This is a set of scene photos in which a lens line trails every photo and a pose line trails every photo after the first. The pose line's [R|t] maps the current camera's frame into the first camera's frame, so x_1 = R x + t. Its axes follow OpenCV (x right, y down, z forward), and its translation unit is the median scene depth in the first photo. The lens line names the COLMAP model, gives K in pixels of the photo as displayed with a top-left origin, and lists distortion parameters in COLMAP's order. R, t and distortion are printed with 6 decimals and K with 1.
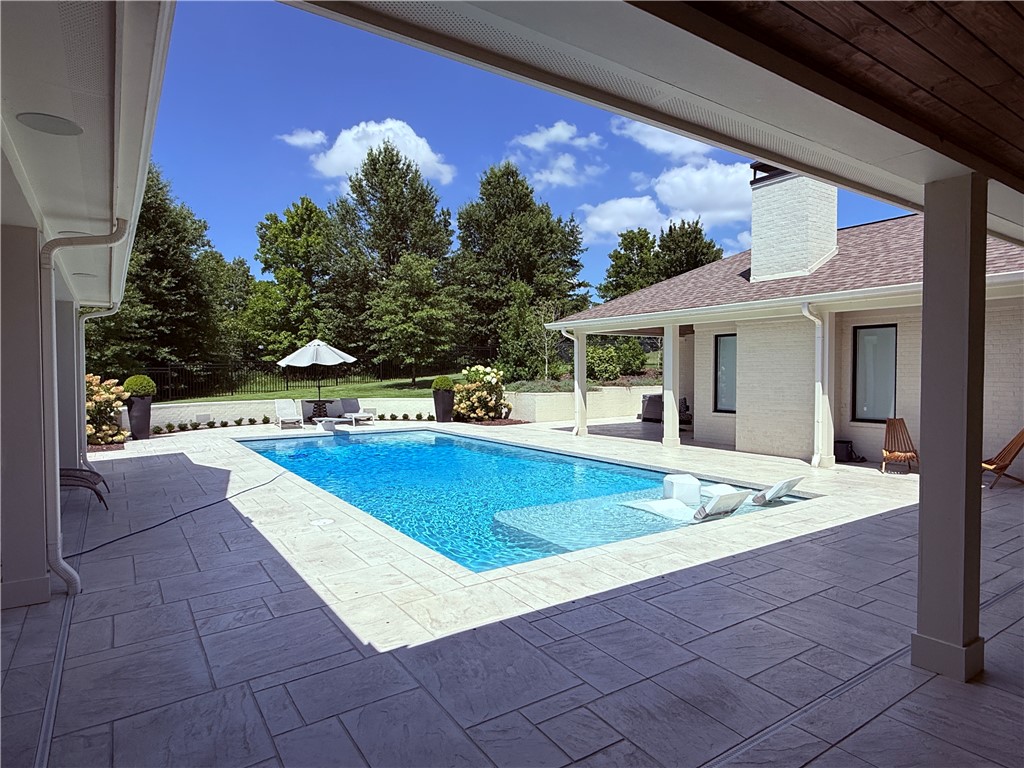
lens RADIAL K [[583.6, 0, 513.1], [0, 583.6, 385.5], [0, 0, 1]] dist [0.003226, -0.002612]
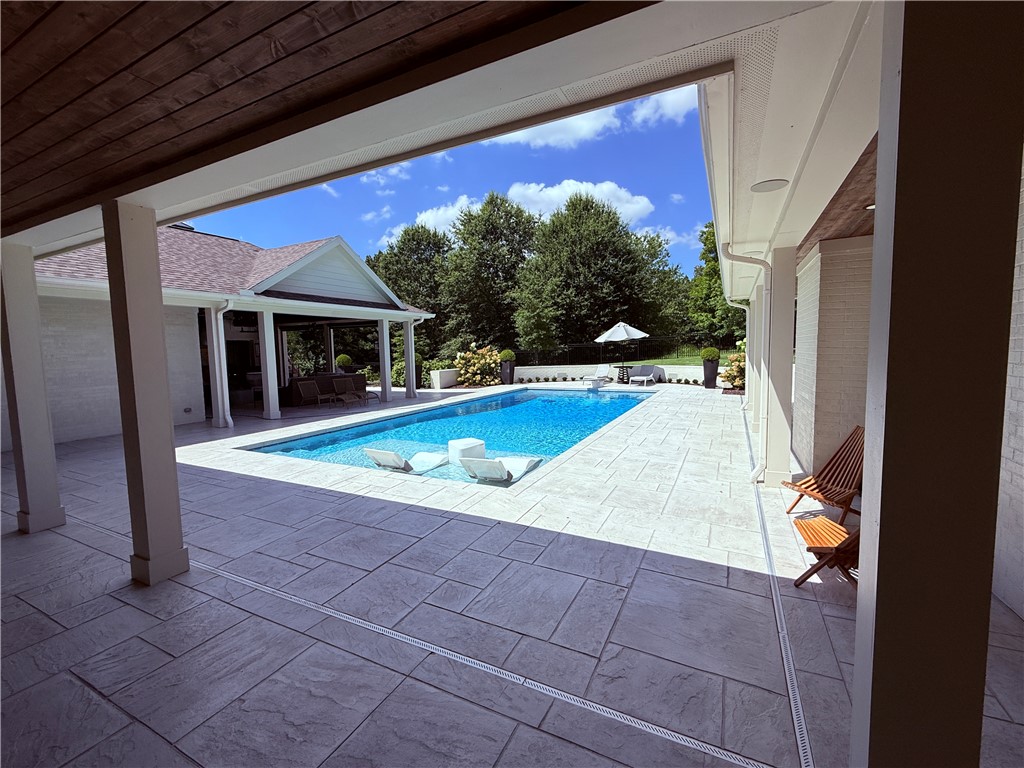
lens RADIAL K [[428.3, 0, 517.1], [0, 428.3, 382.2], [0, 0, 1]] dist [-0.001073, -0.000024]
pose [[0.495572, 0.058165, -0.866617, 0.530003], [0.003180, 0.997627, 0.068777, -0.008824], [0.868561, -0.036840, 0.494211, 0.334280]]
